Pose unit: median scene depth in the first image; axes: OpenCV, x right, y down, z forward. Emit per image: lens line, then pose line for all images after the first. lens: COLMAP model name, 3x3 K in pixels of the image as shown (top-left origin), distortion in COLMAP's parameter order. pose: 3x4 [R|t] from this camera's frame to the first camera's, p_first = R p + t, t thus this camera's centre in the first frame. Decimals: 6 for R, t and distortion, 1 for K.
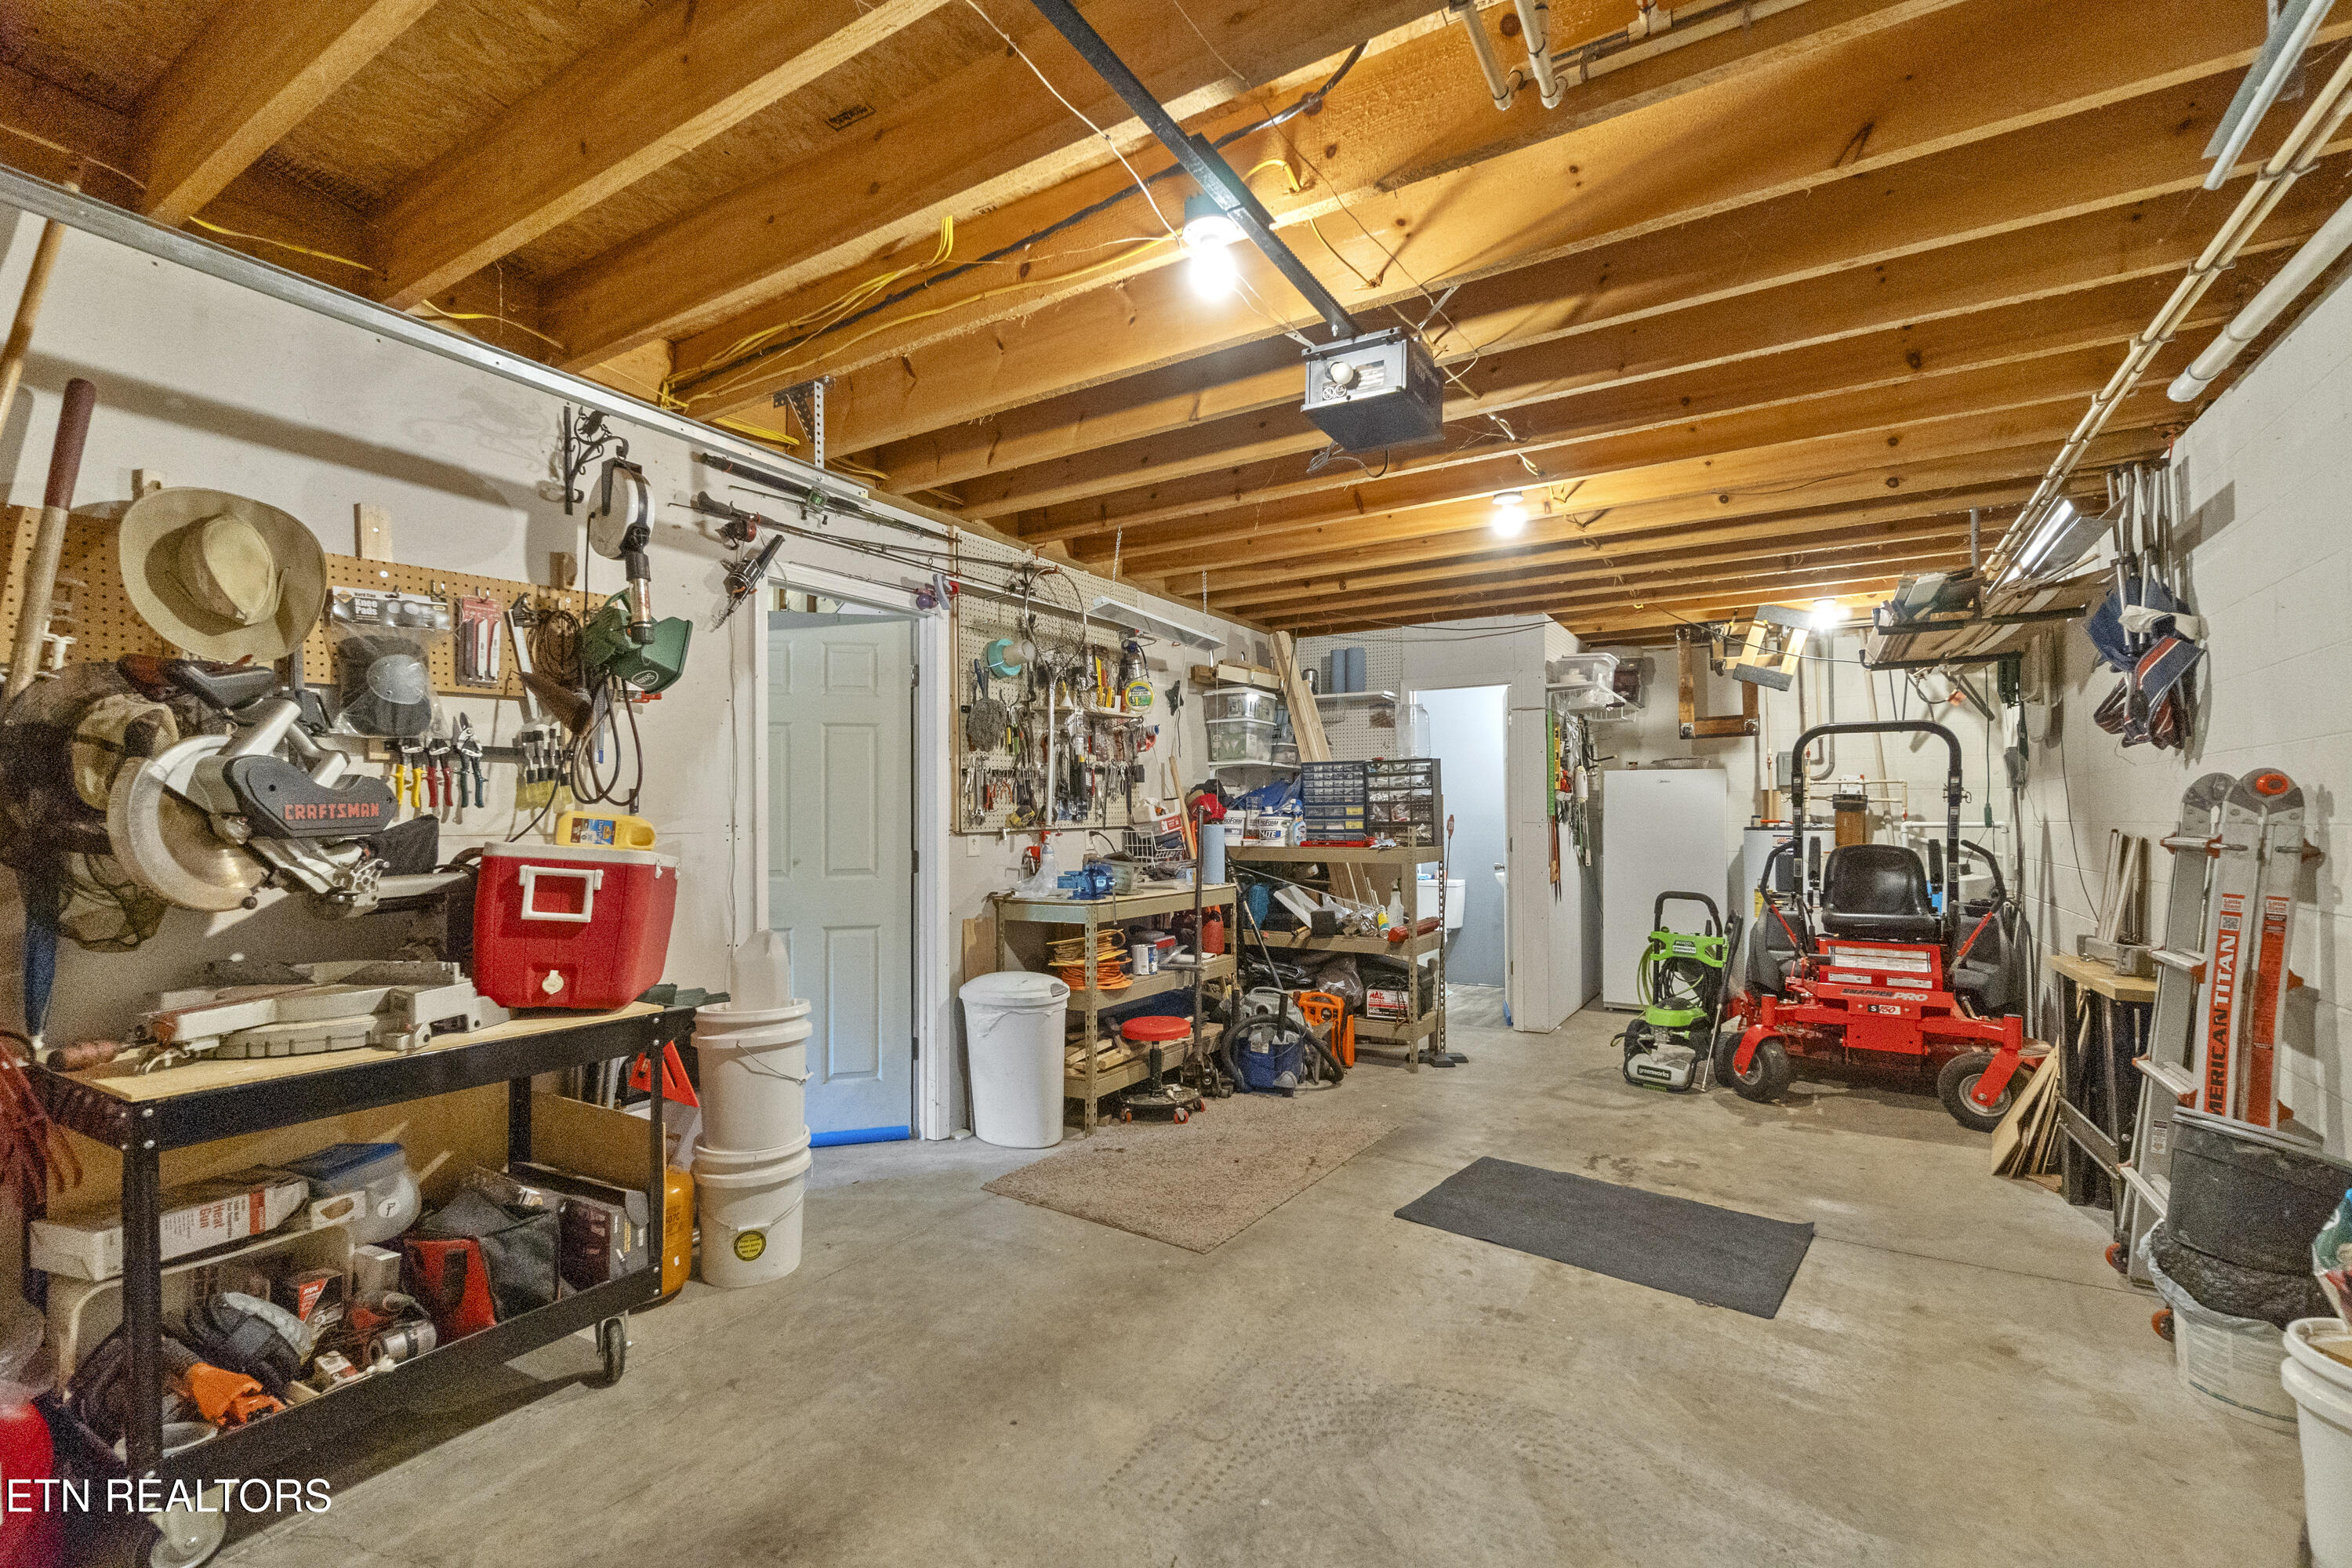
lens RADIAL K [[1020.1, 0, 1174.8], [0, 1020.1, 796.9], [0, 0, 1]] dist [-0.004344, -0.000959]
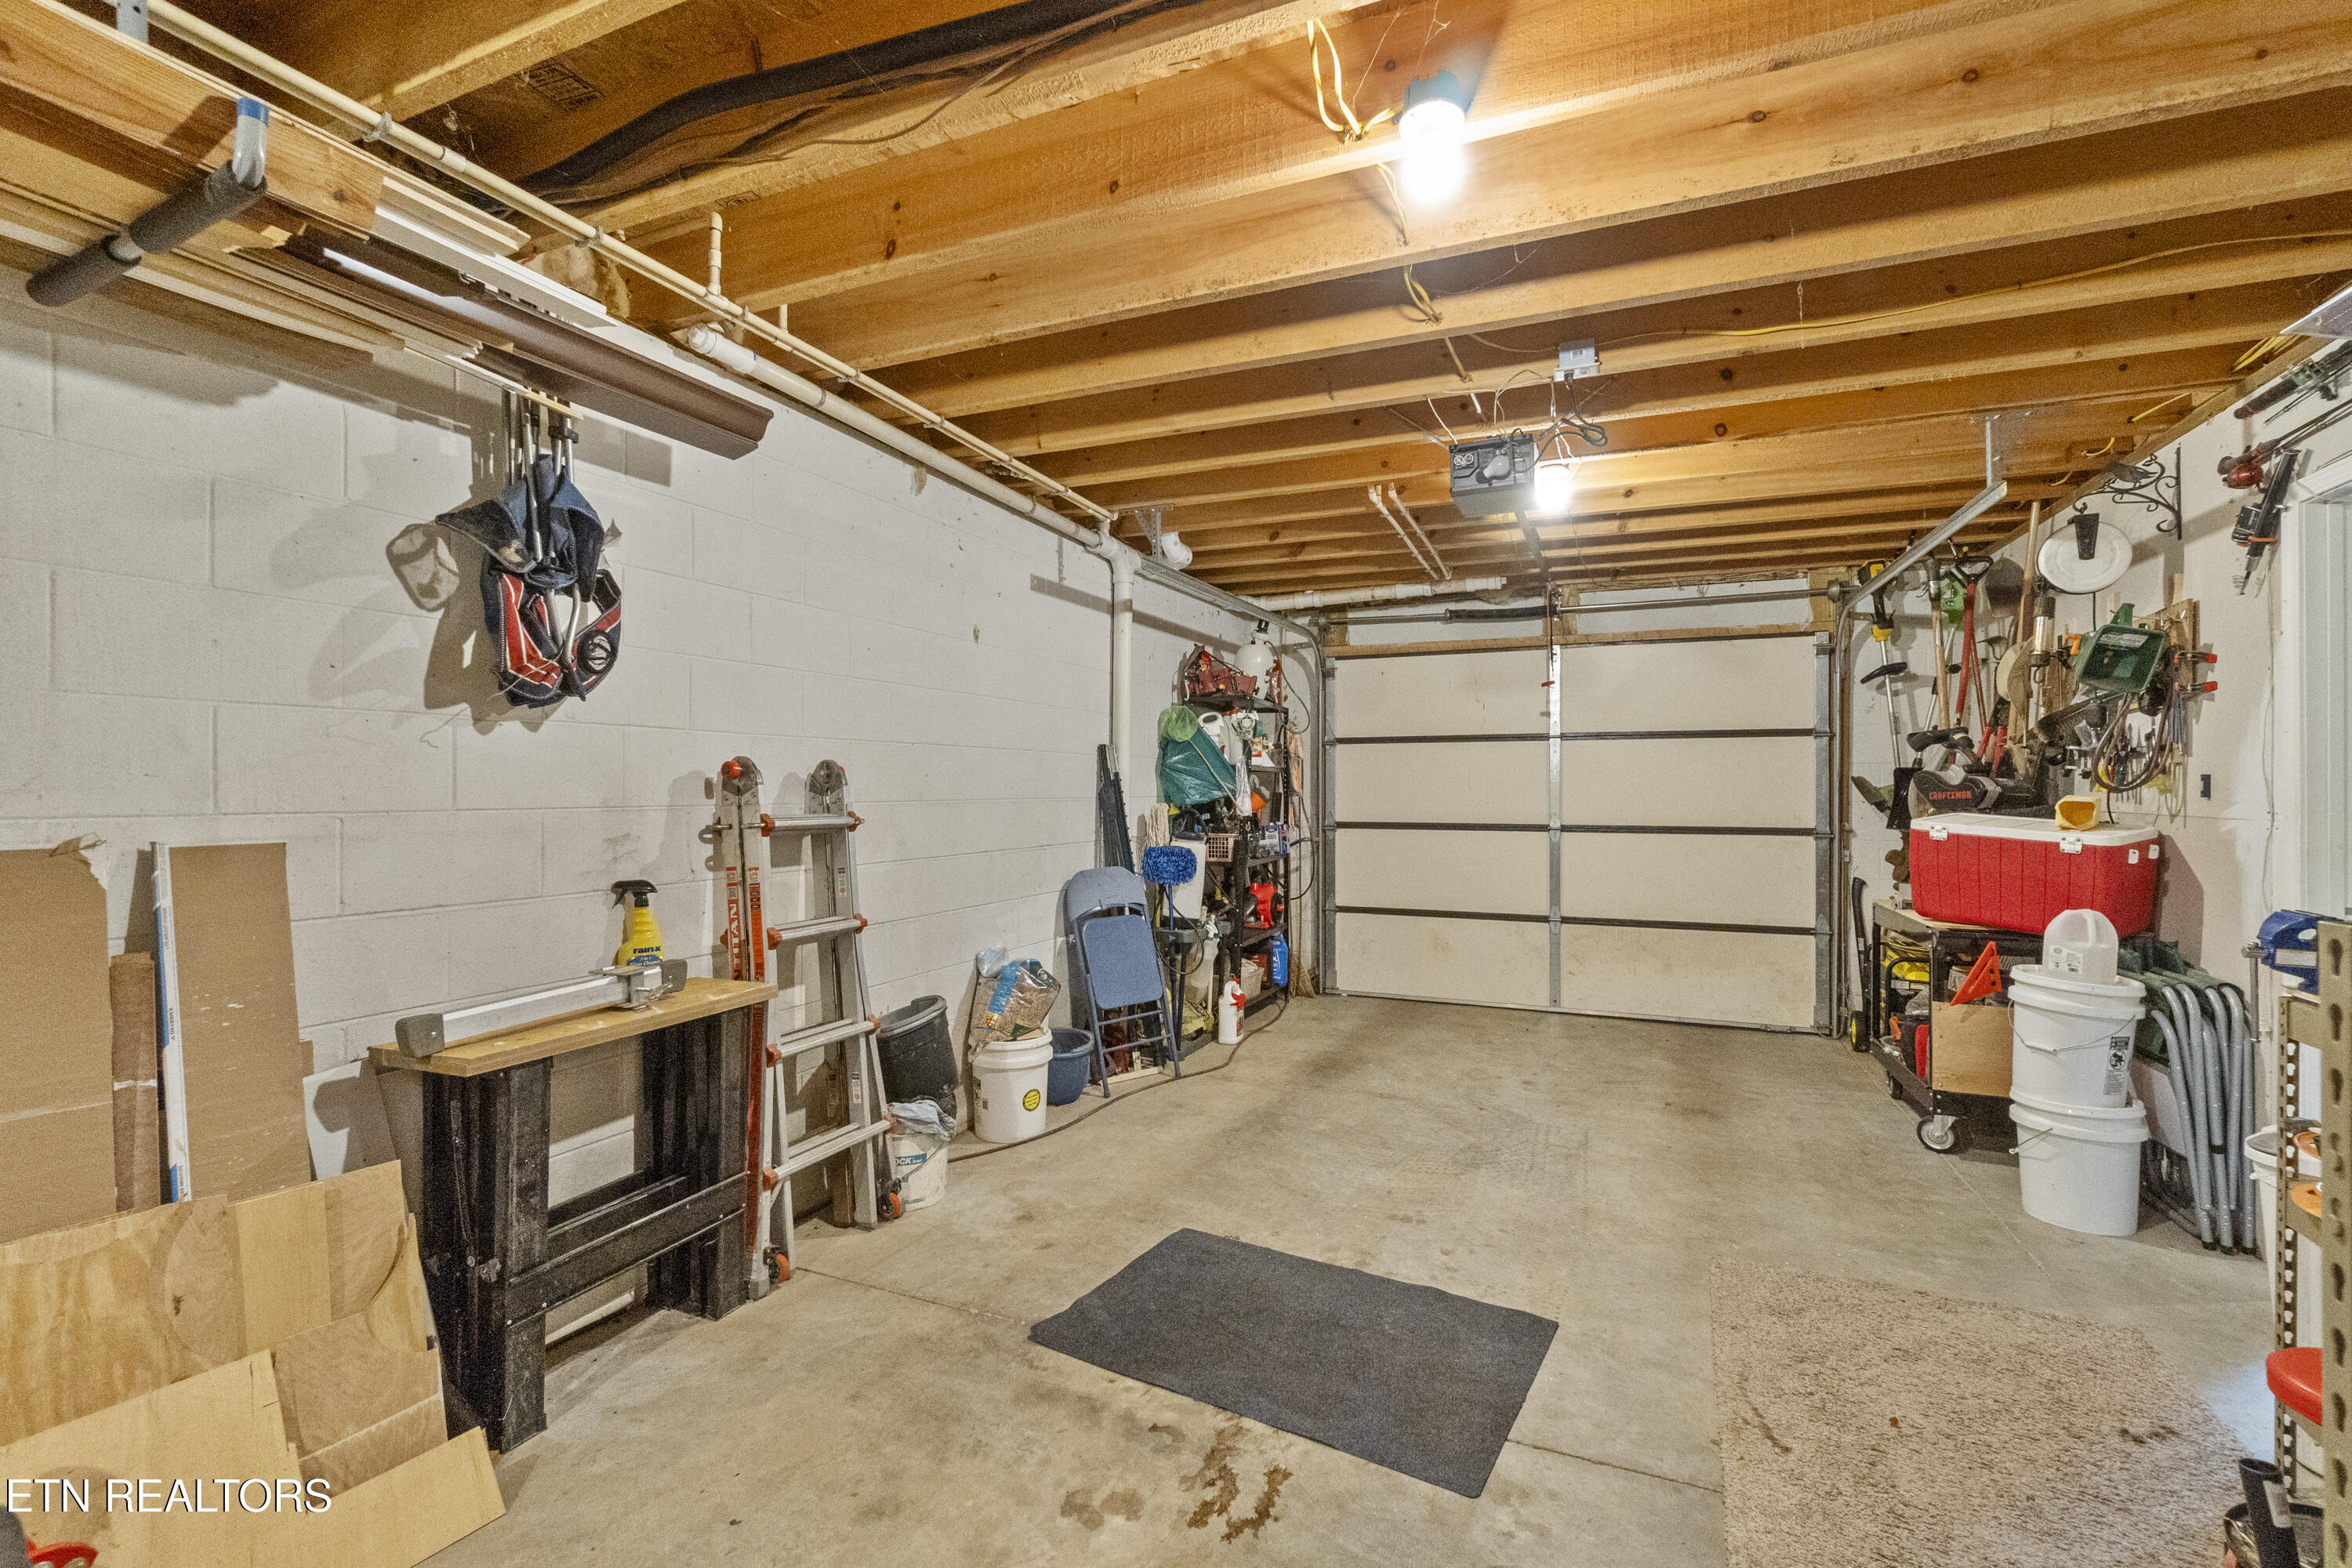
lens RADIAL K [[1020.1, 0, 1176.0], [0, 1020.1, 788.6], [0, 0, 1]] dist [-0.004344, -0.000959]
pose [[-0.990451, -0.001199, -0.137857, 0.655471], [0.001516, 0.999807, -0.019584, 0.025114], [0.137854, -0.019606, -0.990258, 1.869464]]
